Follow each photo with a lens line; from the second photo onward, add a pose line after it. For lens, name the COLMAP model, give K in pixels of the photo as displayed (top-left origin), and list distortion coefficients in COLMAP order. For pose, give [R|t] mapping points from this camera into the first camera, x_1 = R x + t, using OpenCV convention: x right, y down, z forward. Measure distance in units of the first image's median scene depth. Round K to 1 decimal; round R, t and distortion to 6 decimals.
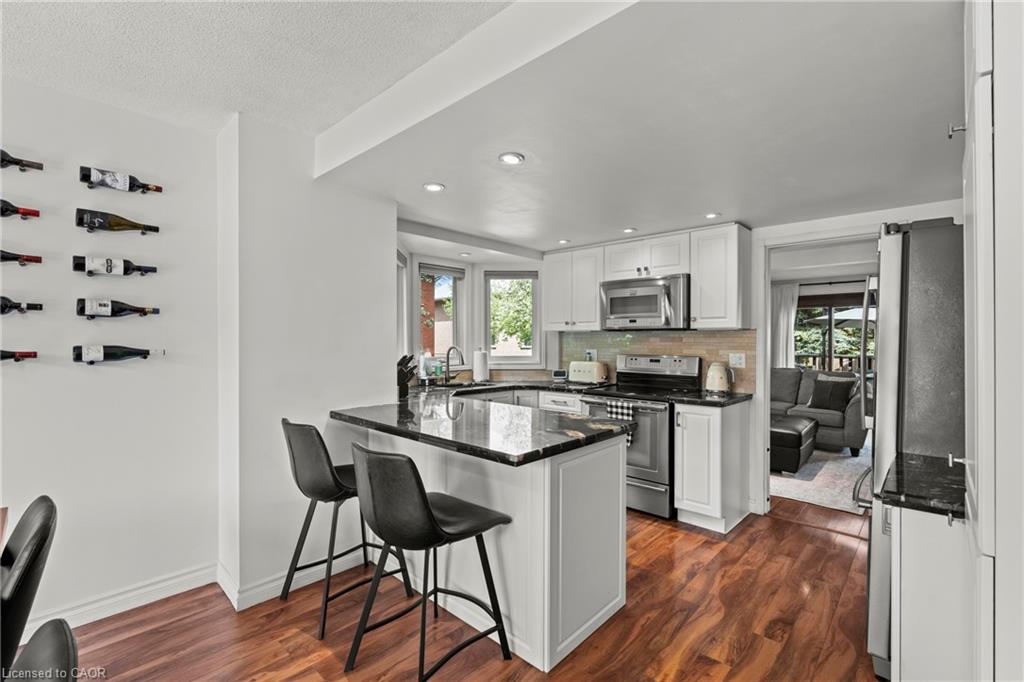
lens RADIAL K [[455.3, 0, 513.1], [0, 455.3, 339.2], [0, 0, 1]] dist [-0.008013, 0.001286]
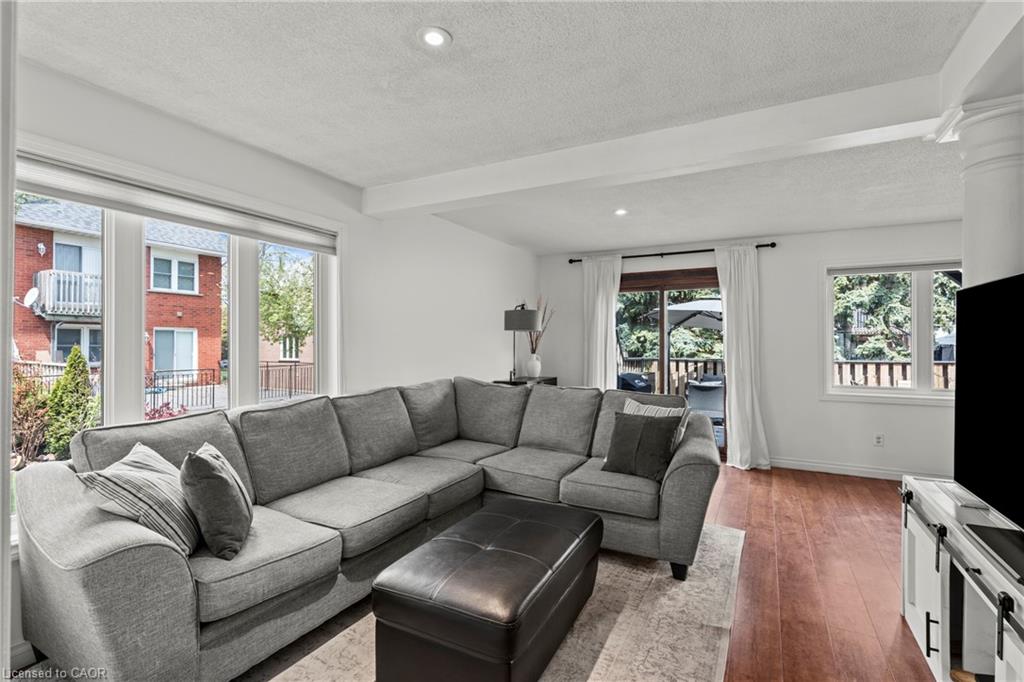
lens RADIAL K [[455.3, 0, 515.2], [0, 455.3, 337.5], [0, 0, 1]] dist [-0.008013, 0.001286]
pose [[0.969875, 0.004165, 0.243566, 0.502120], [-0.001810, 0.999949, -0.009894, 0.010857], [-0.243595, 0.009155, 0.969834, 0.617514]]
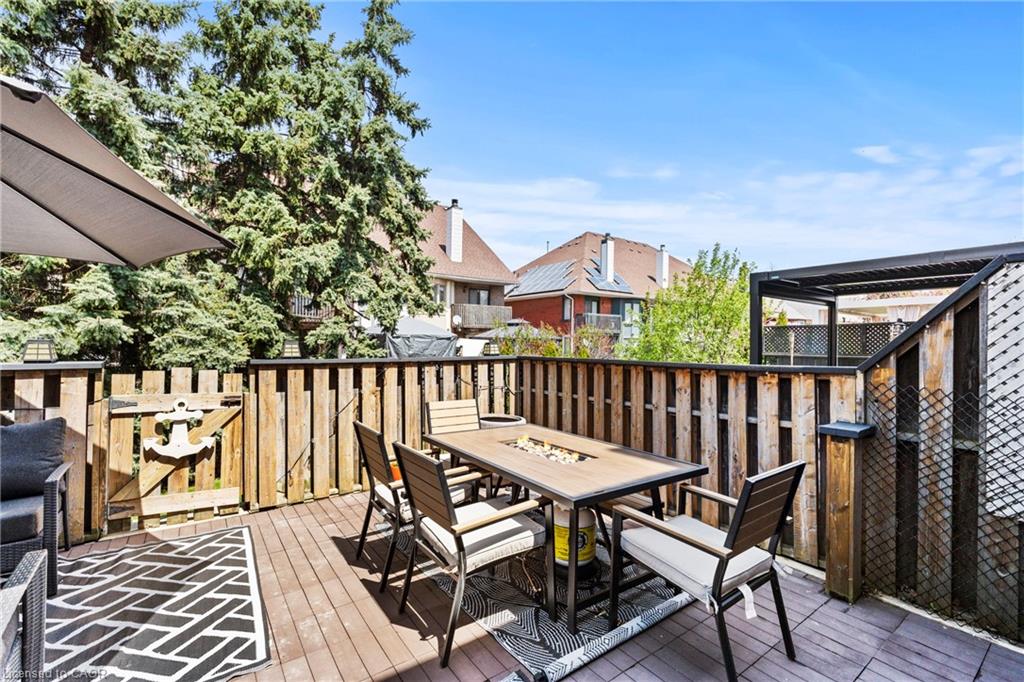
lens RADIAL K [[455.3, 0, 514.2], [0, 455.3, 333.7], [0, 0, 1]] dist [-0.008013, 0.001286]
pose [[0.196796, 0.006920, 0.980420, 2.068089], [-0.007817, 0.999954, -0.005488, 0.051634], [-0.980413, -0.006584, 0.196841, 2.076316]]
